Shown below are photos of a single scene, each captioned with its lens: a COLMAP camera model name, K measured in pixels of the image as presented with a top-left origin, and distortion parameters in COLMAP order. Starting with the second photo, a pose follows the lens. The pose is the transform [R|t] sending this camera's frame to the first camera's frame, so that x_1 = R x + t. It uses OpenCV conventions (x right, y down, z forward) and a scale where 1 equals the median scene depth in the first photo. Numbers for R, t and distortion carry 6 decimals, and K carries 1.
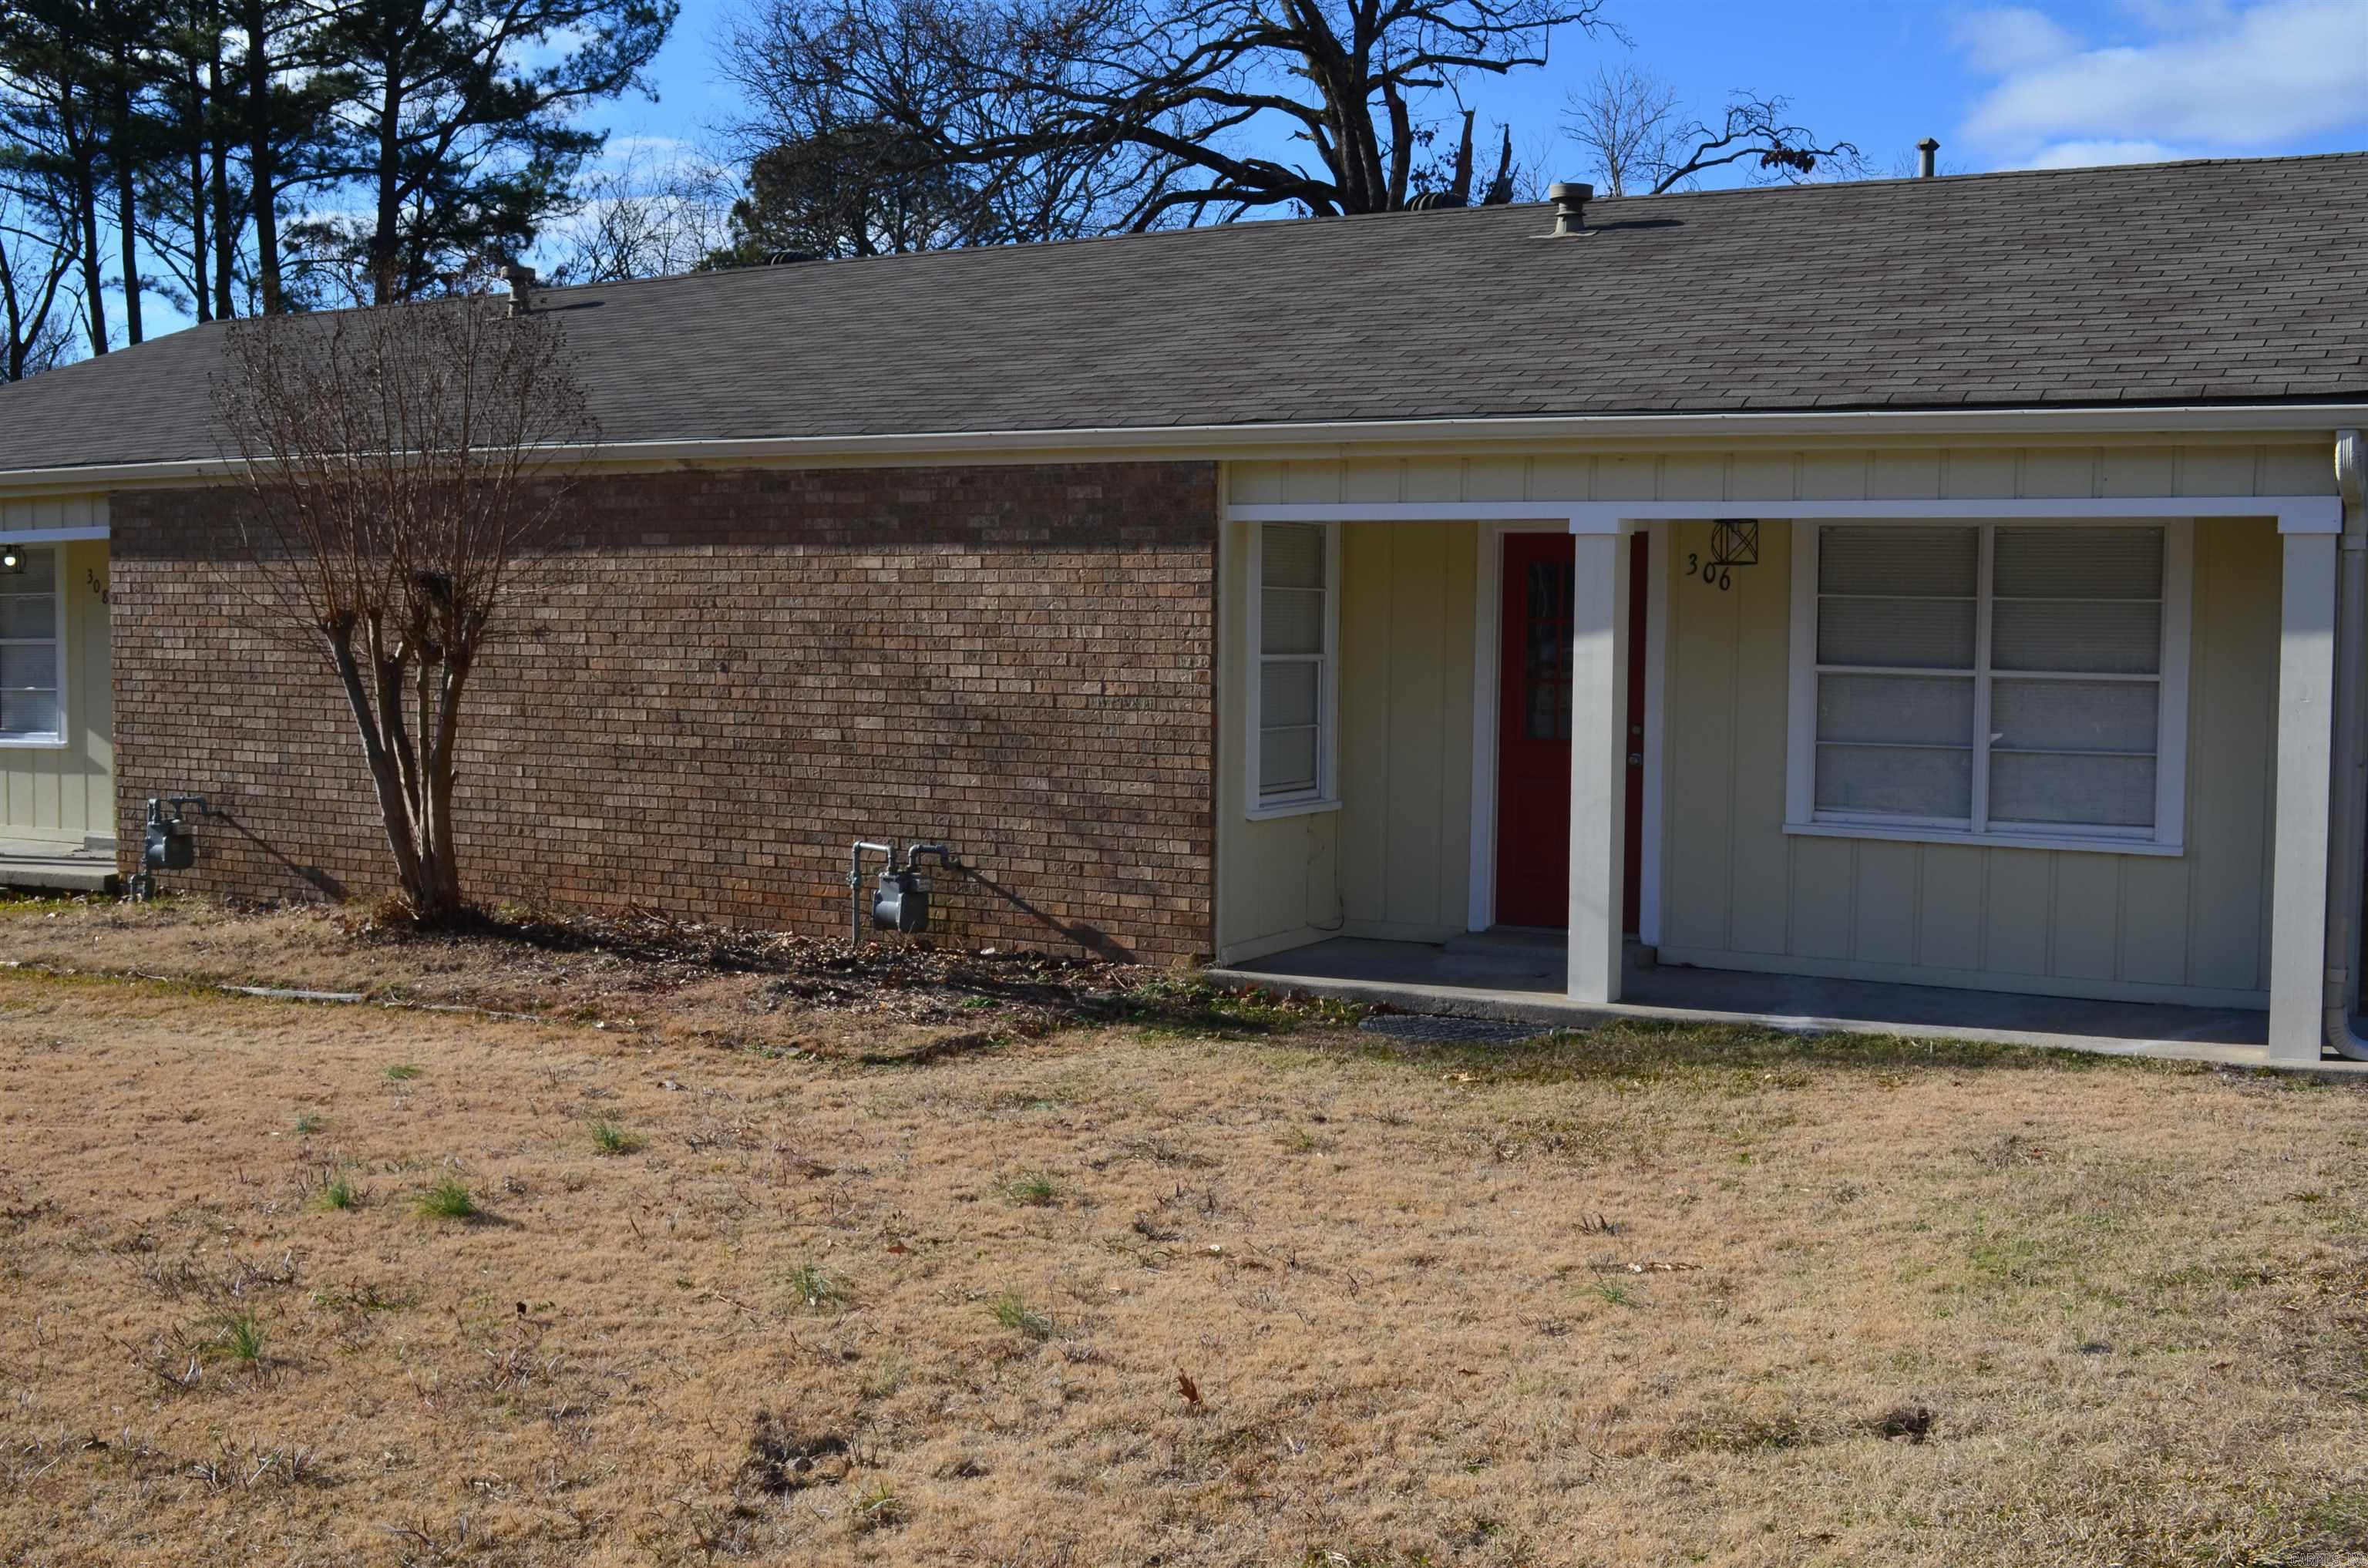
lens RADIAL K [[2545.2, 0, 1130.9], [0, 2545.2, 789.0], [0, 0, 1]] dist [-0.081680, 0.021627]
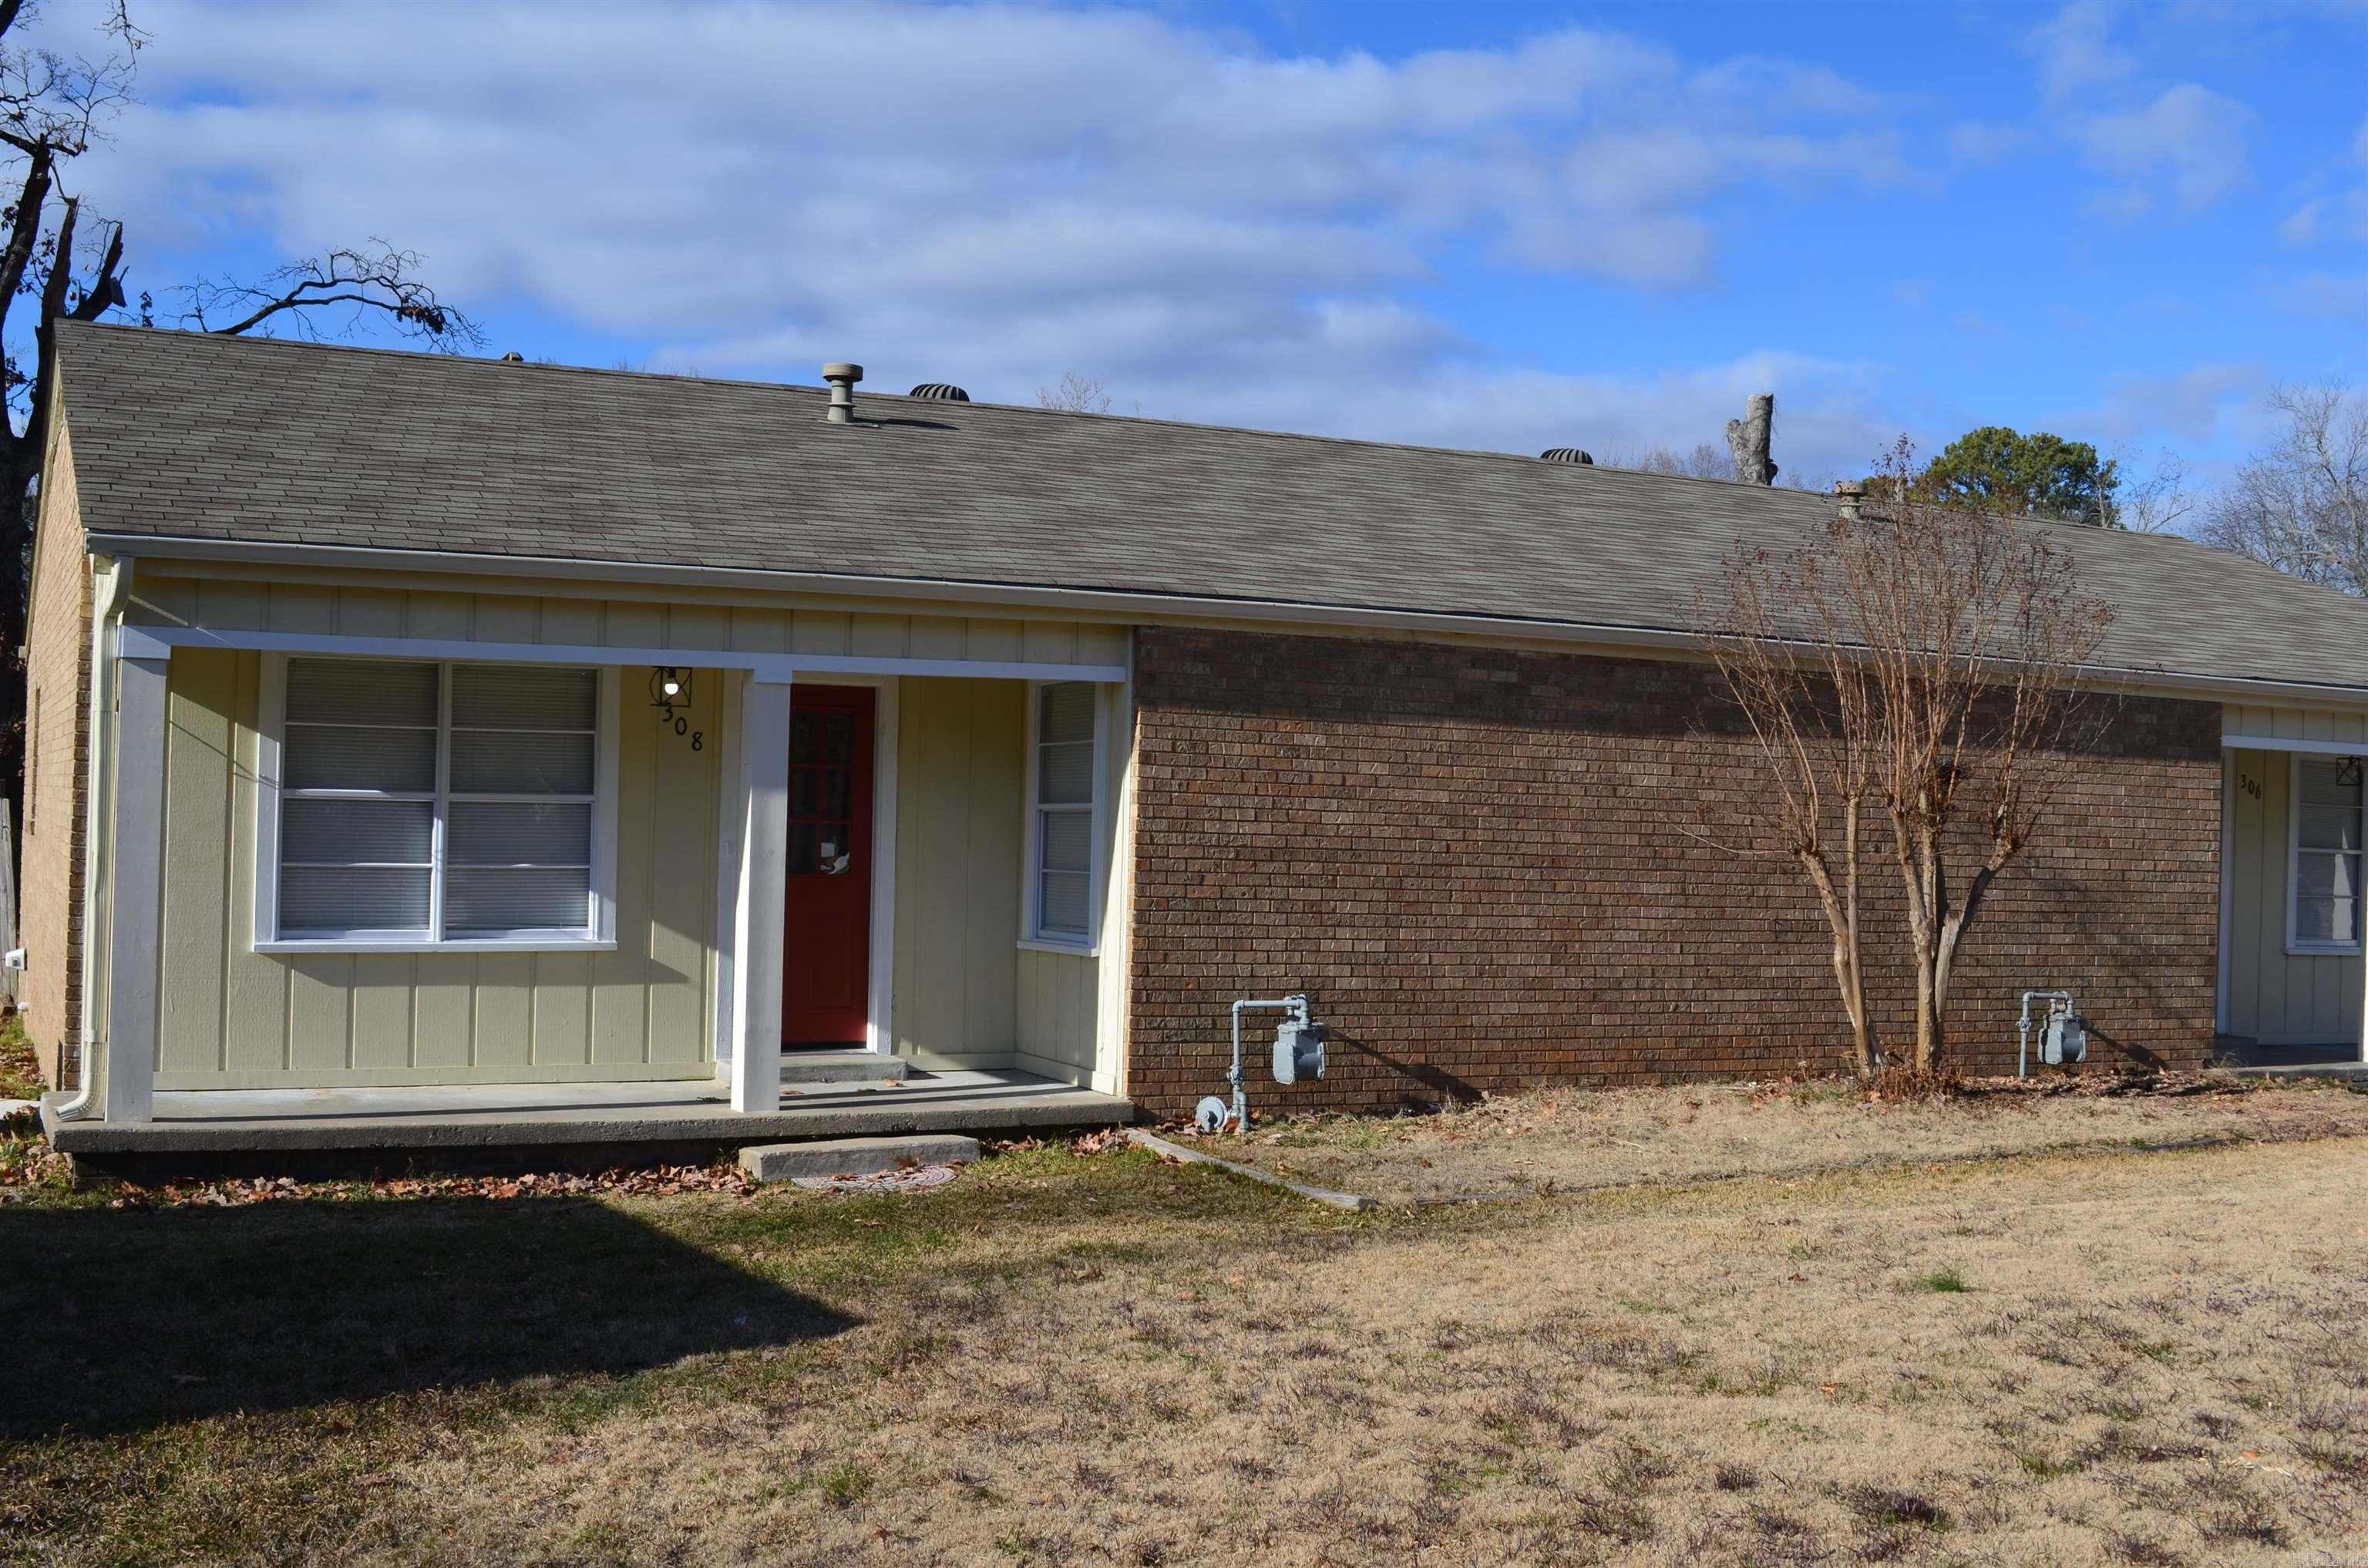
lens RADIAL K [[2545.2, 0, 1130.9], [0, 2545.2, 789.0], [0, 0, 1]] dist [-0.081680, 0.021627]
pose [[0.567108, 0.016087, 0.823486, -1.351222], [0.028296, 0.998839, -0.038999, -0.042007], [-0.823157, 0.045418, 0.565994, 0.671218]]
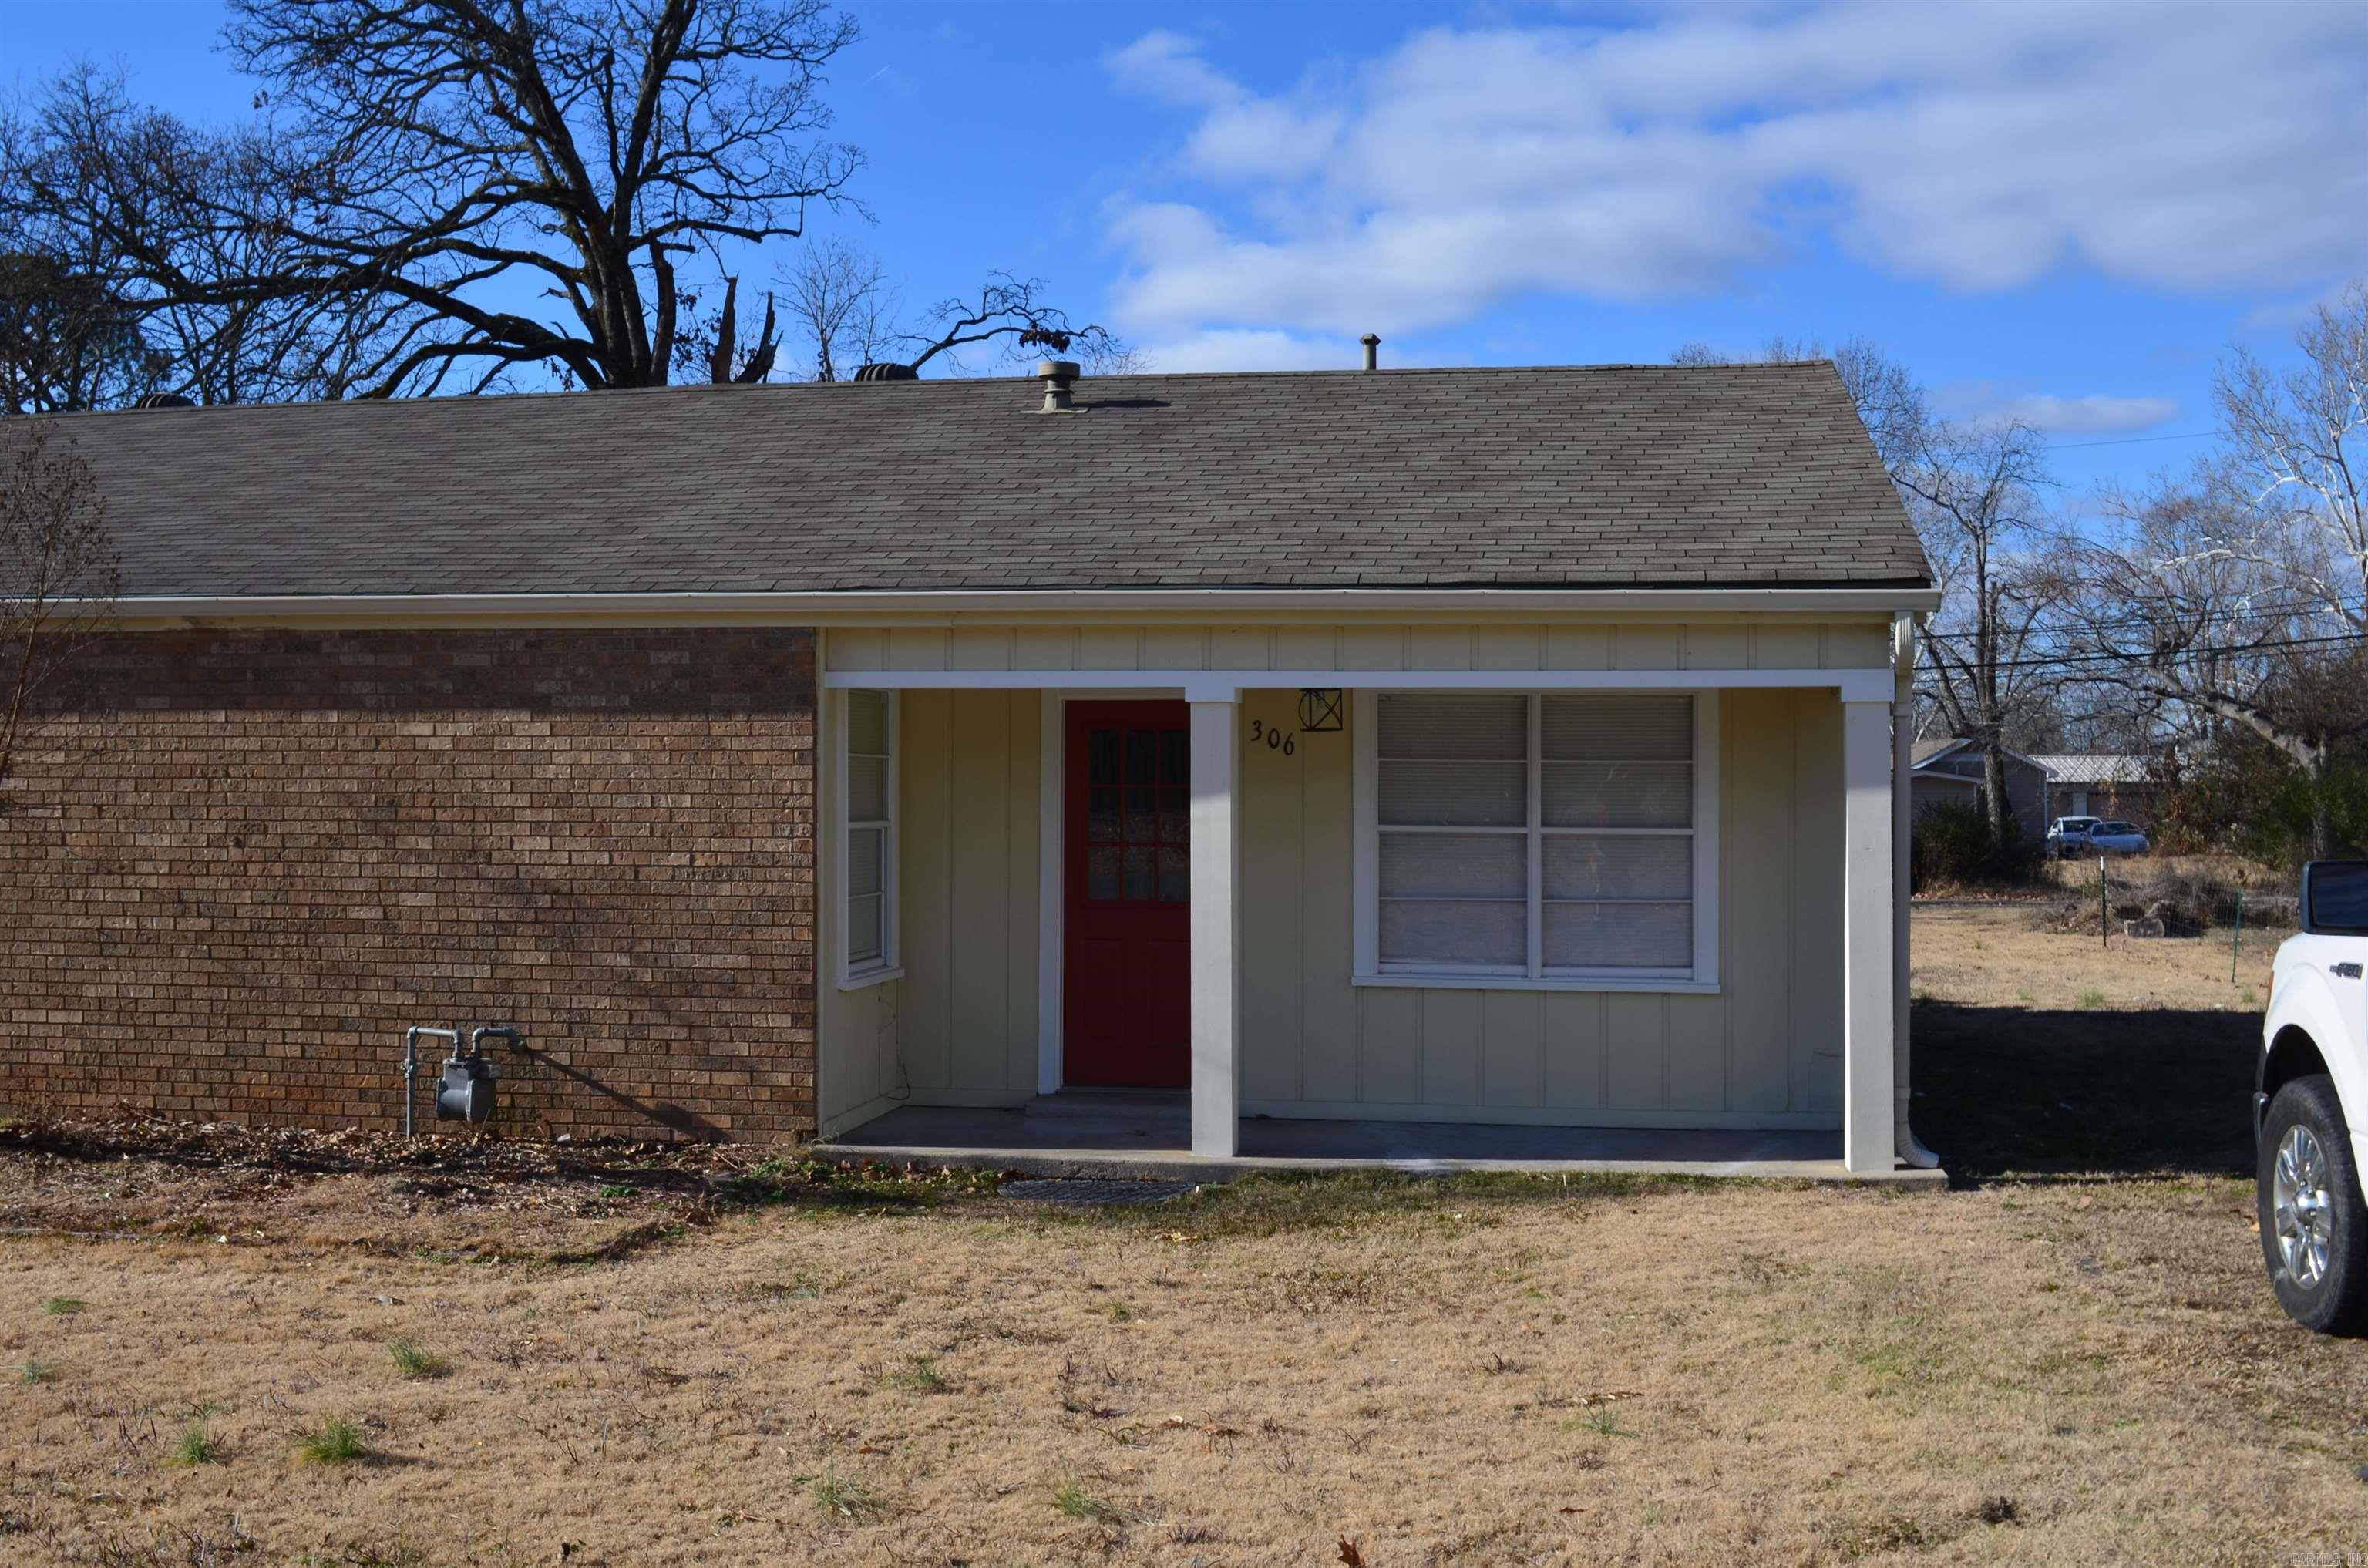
lens RADIAL K [[2561.4, 0, 1142.6], [0, 2561.4, 742.0], [0, 0, 1]] dist [-0.077240, 0.012442]
pose [[0.940184, -0.001497, 0.340663, -0.174745], [0.029335, 0.996632, -0.076582, -0.004248], [-0.339401, 0.081994, 0.937061, 0.025185]]
